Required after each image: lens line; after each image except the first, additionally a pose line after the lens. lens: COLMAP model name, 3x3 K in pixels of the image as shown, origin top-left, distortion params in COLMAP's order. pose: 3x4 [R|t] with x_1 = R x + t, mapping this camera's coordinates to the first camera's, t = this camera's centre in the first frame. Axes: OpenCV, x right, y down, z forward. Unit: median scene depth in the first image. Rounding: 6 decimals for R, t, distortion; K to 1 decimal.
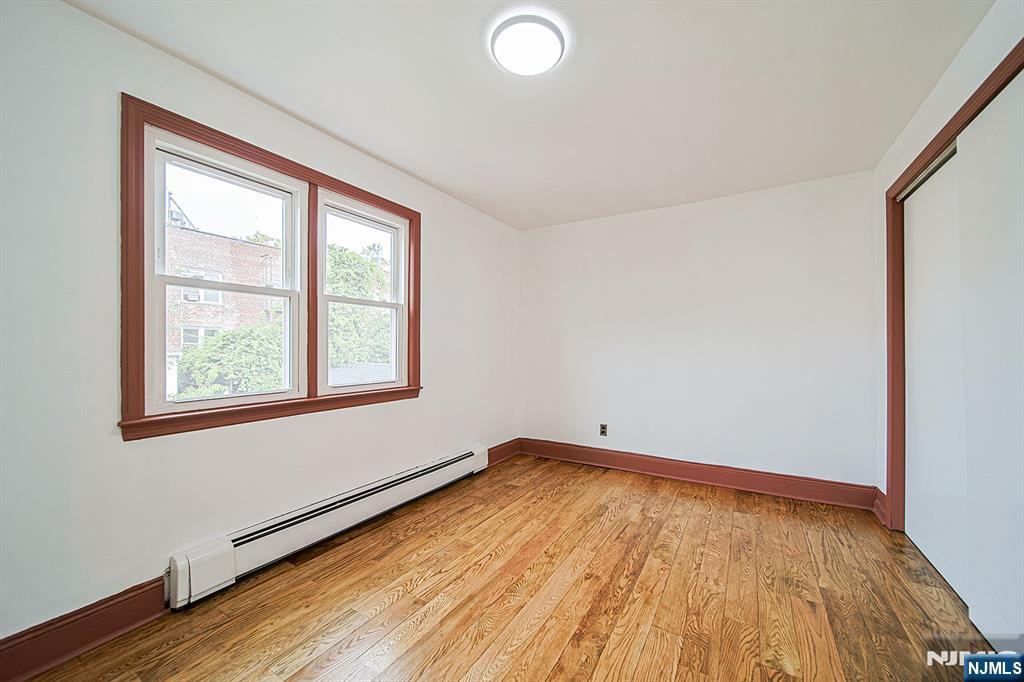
lens RADIAL K [[425.6, 0, 493.7], [0, 425.6, 343.5], [0, 0, 1]] dist [-0.000789, -0.000646]
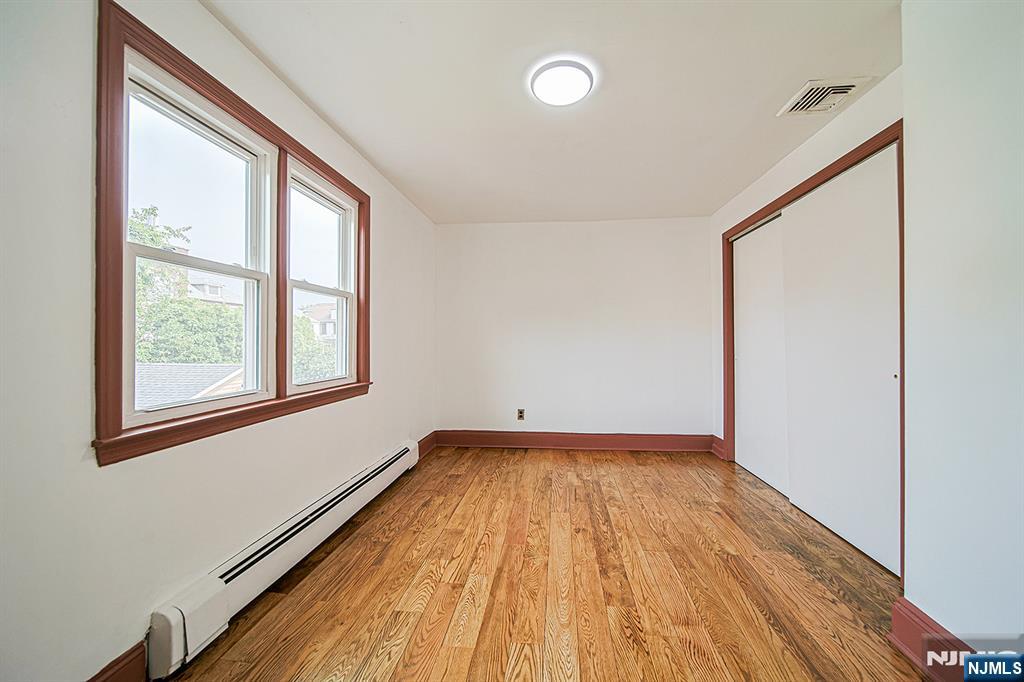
lens RADIAL K [[428.4, 0, 539.6], [0, 428.4, 335.1], [0, 0, 1]] dist [-0.000046, -0.000436]
pose [[0.879321, 0.002144, 0.476224, -0.386274], [0.000794, 0.999982, -0.005969, 0.005689], [-0.476229, 0.005627, 0.879304, -0.007912]]
